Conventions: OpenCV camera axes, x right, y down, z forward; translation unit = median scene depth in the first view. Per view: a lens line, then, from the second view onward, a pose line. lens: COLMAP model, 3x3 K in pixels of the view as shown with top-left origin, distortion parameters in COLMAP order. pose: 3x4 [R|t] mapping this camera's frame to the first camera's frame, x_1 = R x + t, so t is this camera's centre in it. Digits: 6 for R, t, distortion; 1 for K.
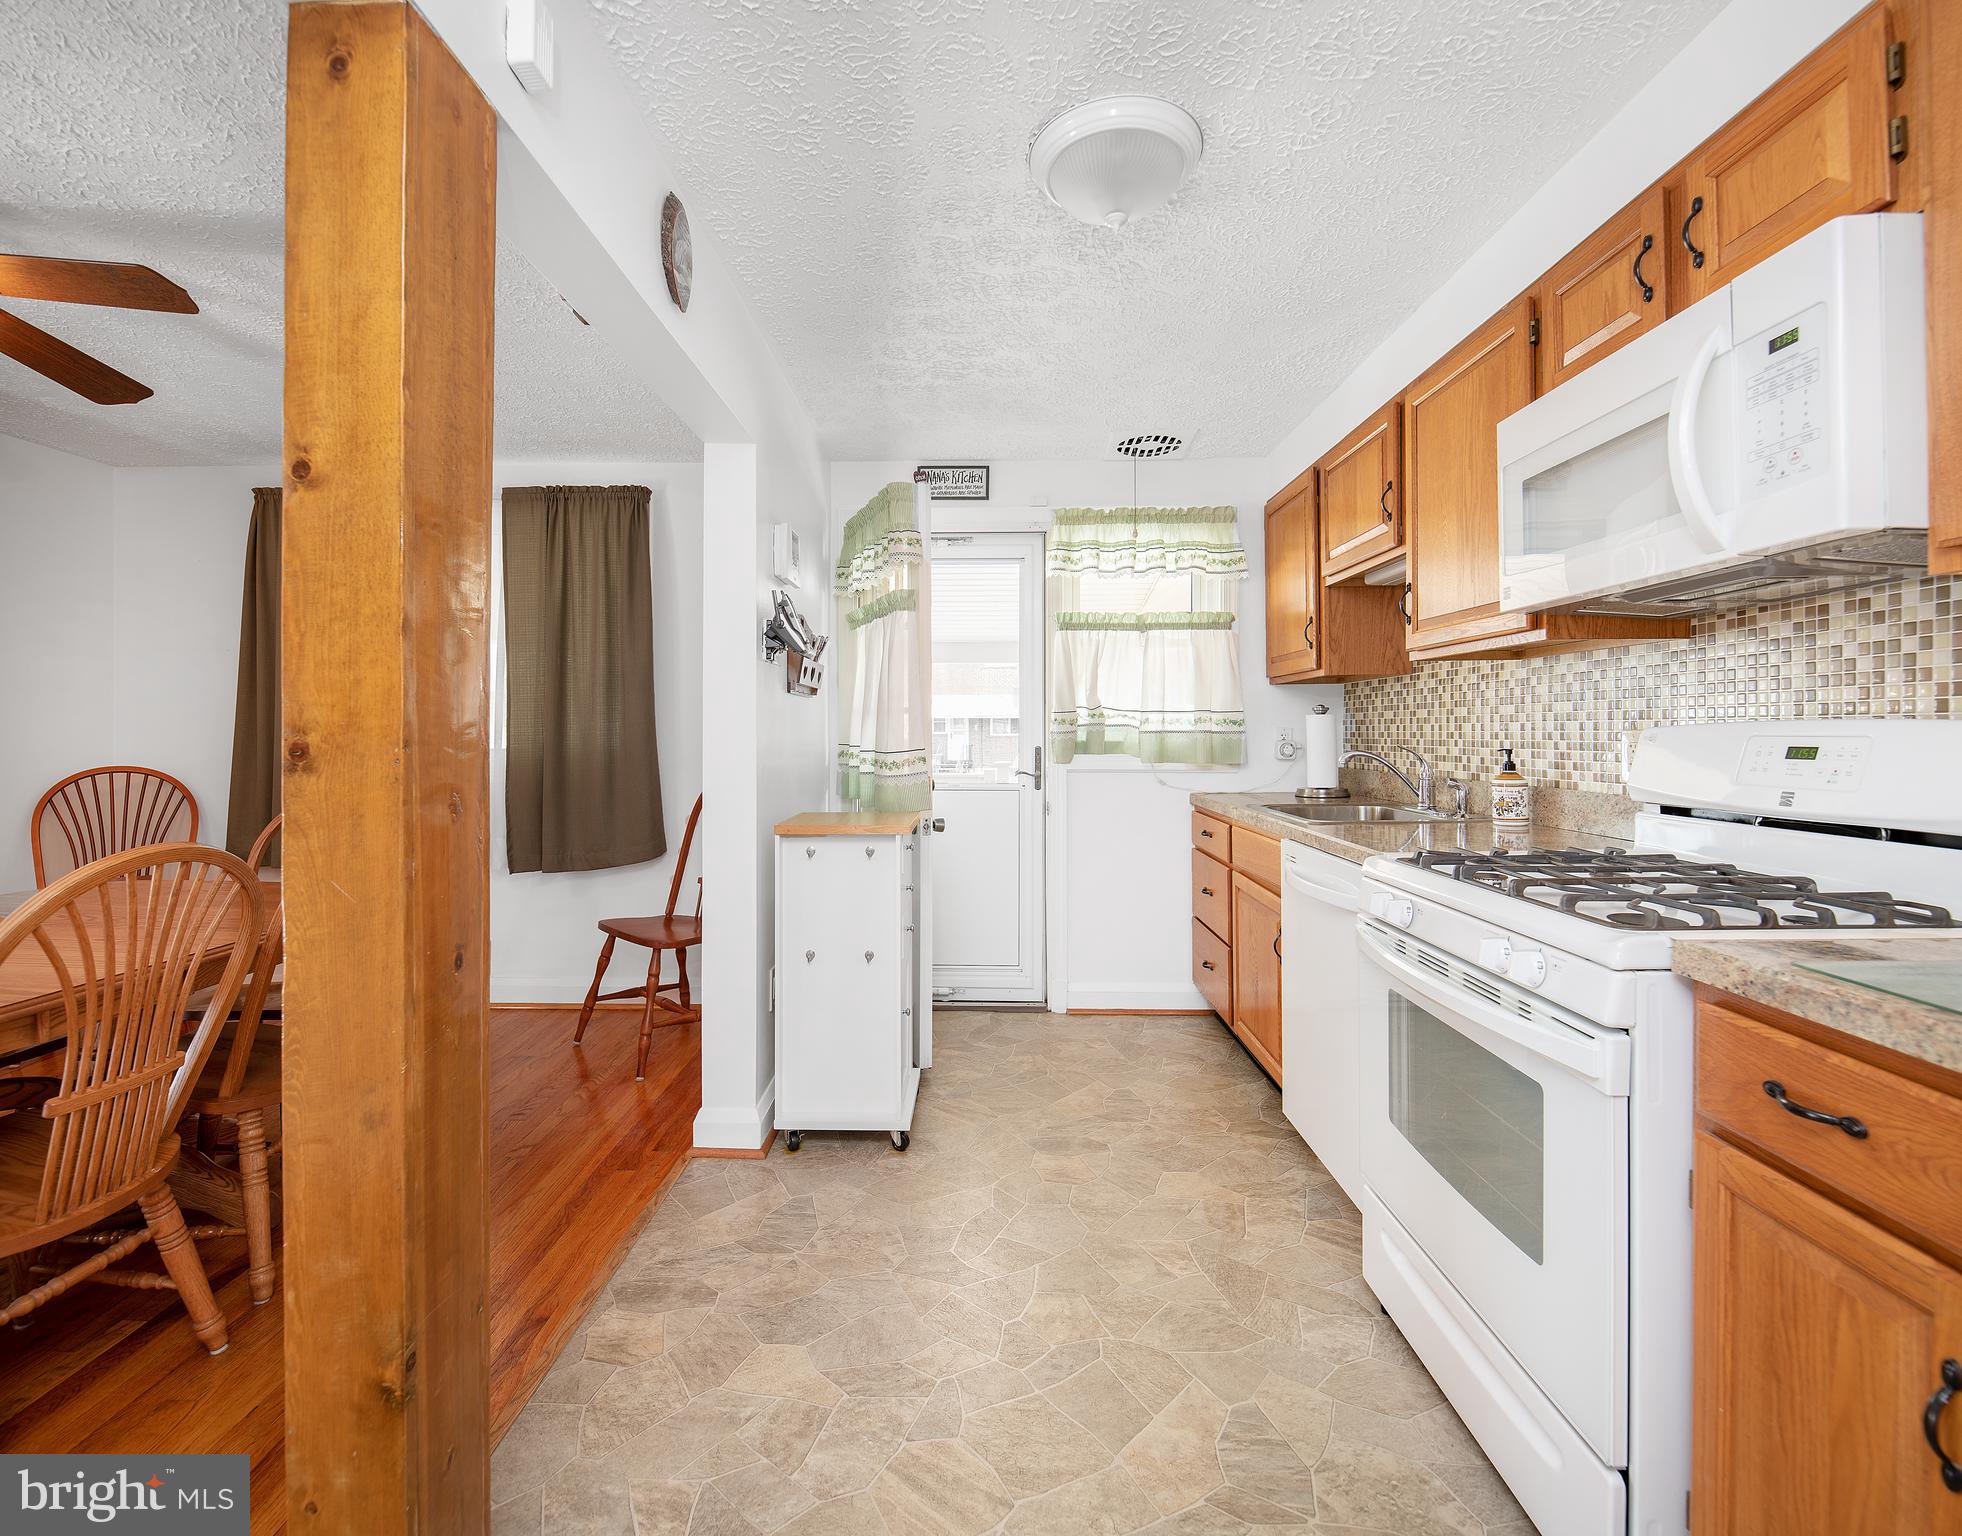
lens RADIAL K [[904.3, 0, 962.8], [0, 904.3, 722.7], [0, 0, 1]] dist [-0.001866, -0.002955]
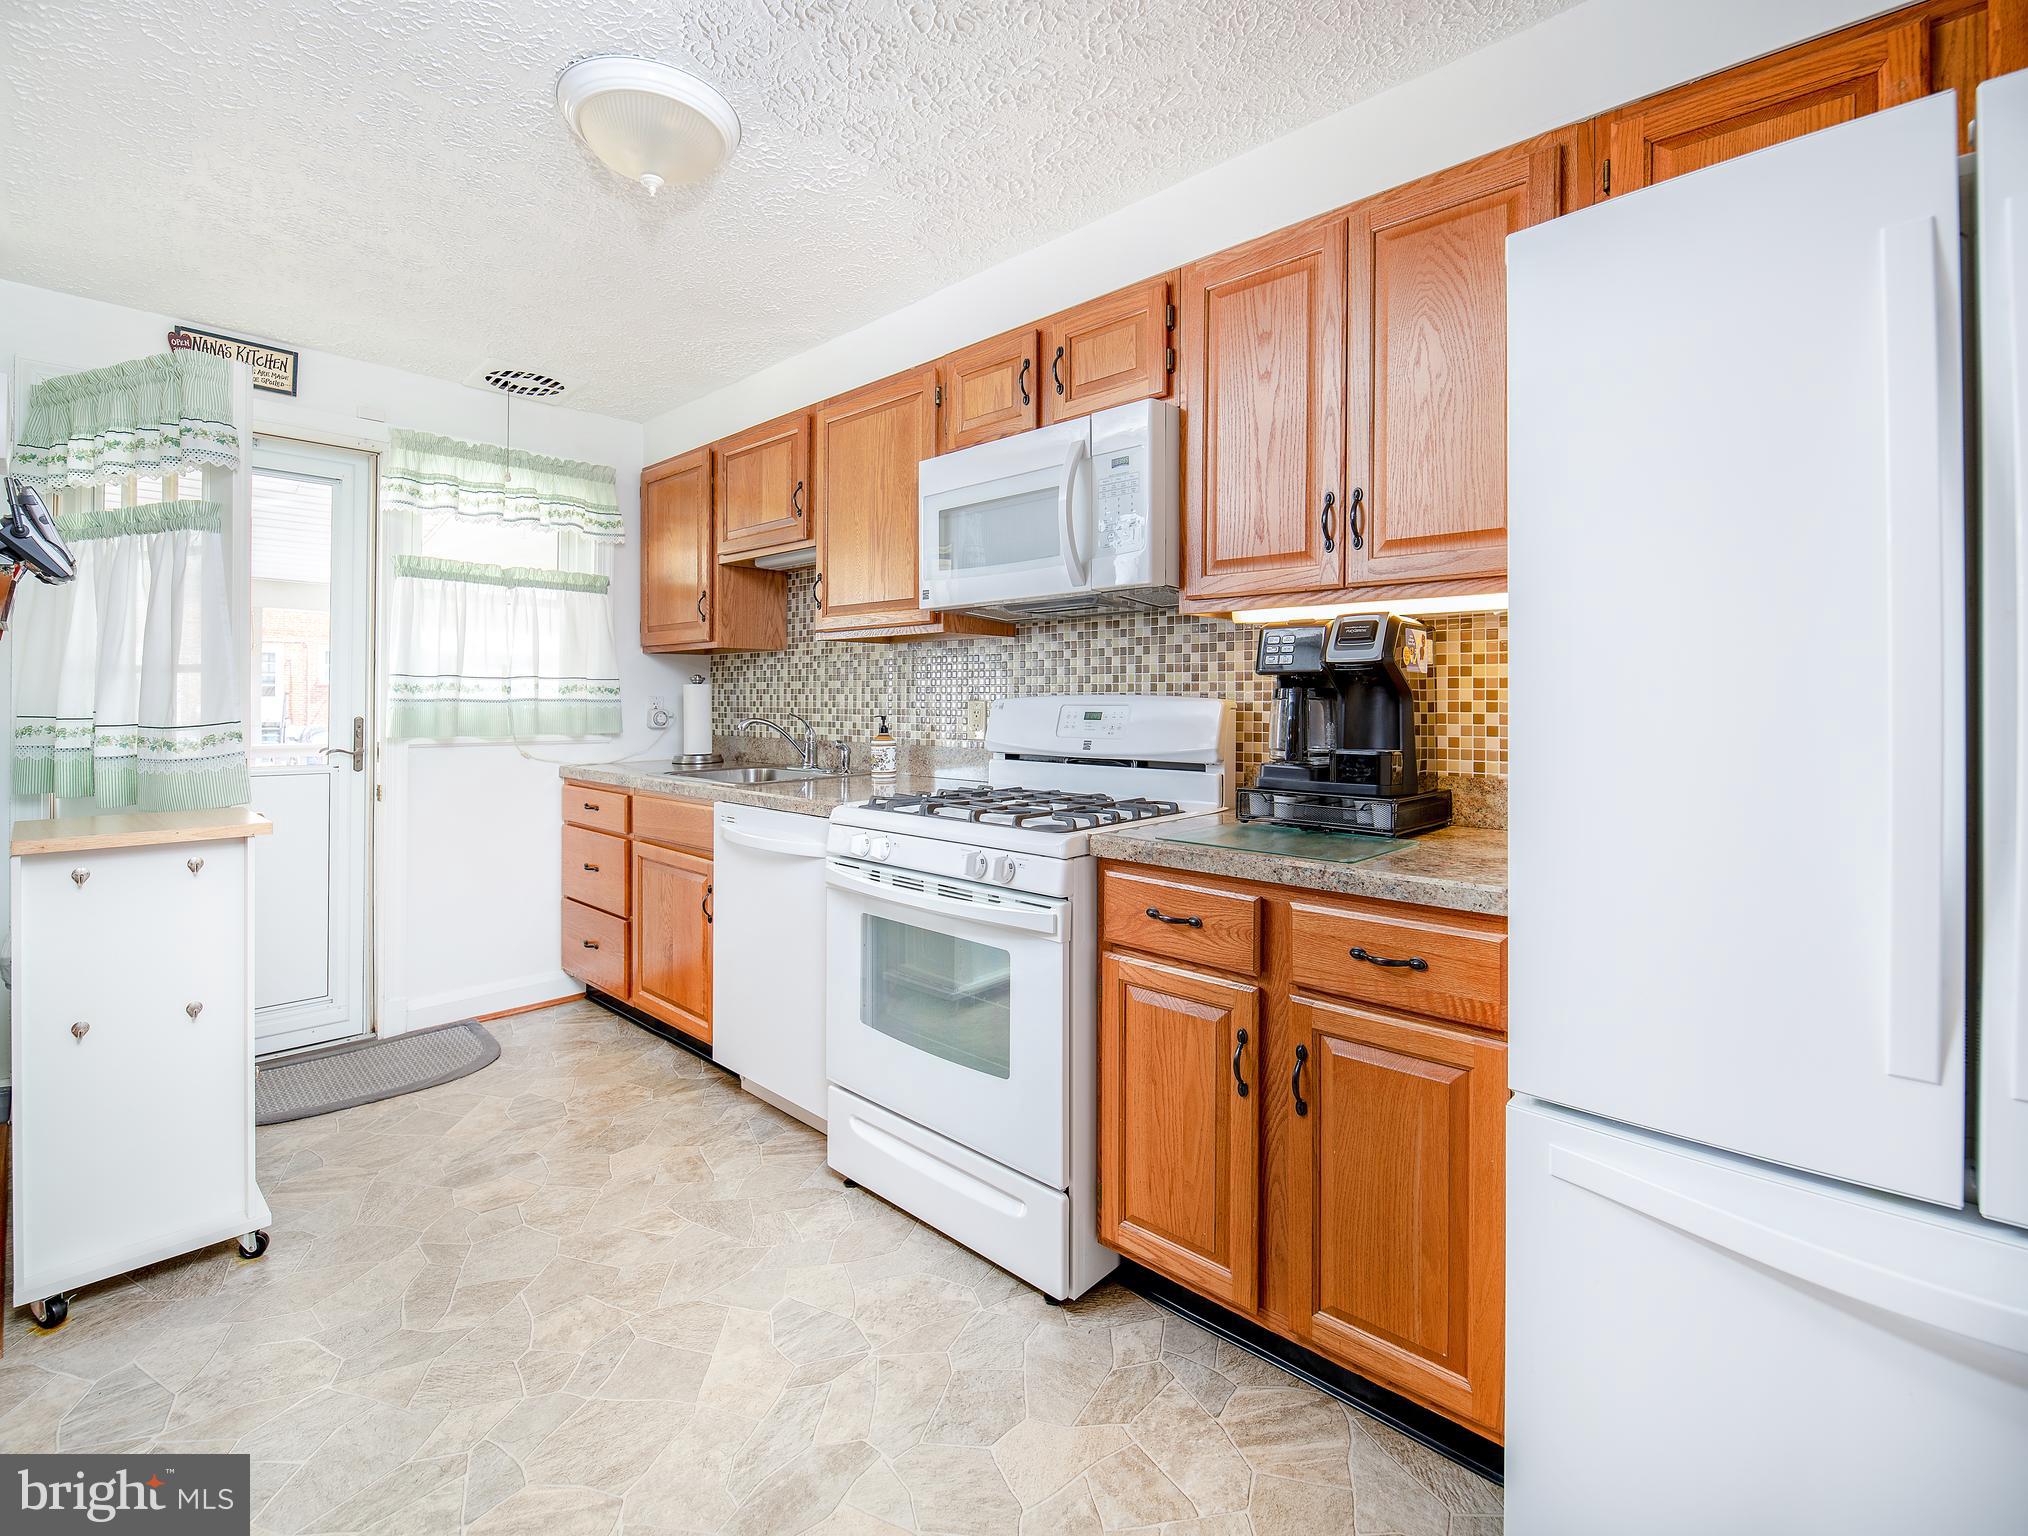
lens RADIAL K [[918.1, 0, 1037.7], [0, 918.1, 694.4], [0, 0, 1]] dist [0.003065, -0.004031]
pose [[0.650552, 0.010217, 0.759393, -0.243160], [-0.012702, 0.999916, -0.002571, 0.000925], [-0.759355, -0.007973, 0.650627, 0.017622]]
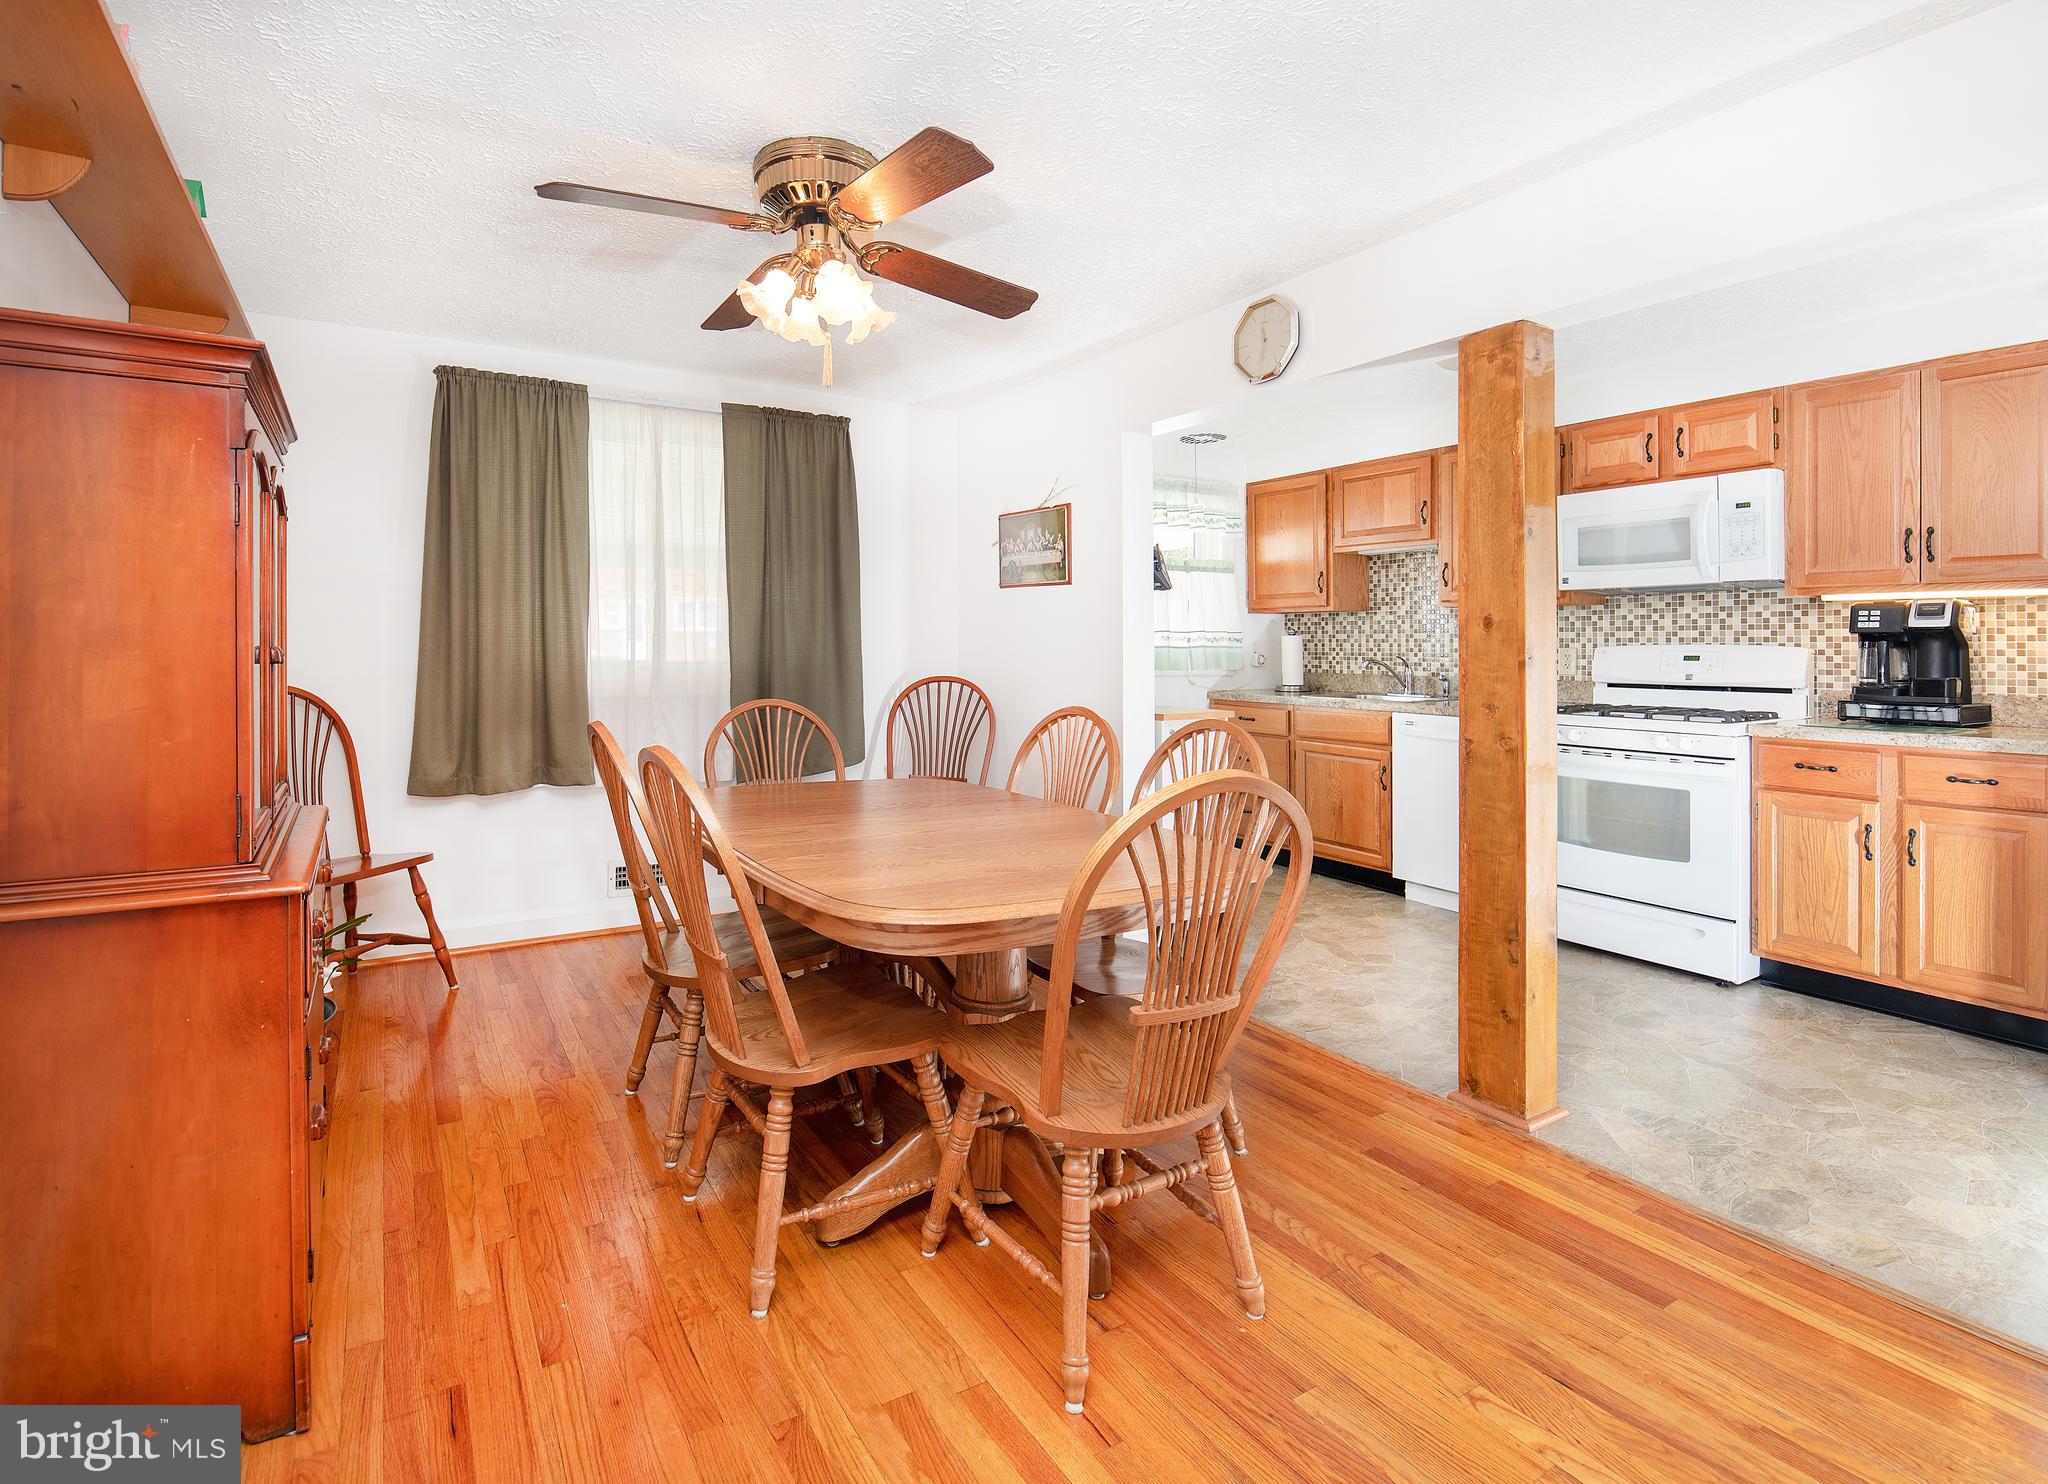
lens RADIAL K [[983.3, 0, 1002.8], [0, 983.3, 638.7], [0, 0, 1]] dist [-0.009239, -0.001394]
pose [[0.839056, 0.006281, 0.544010, -1.424374], [-0.009656, 0.999948, 0.003347, -0.006613], [-0.543960, -0.008062, 0.839072, -0.143311]]
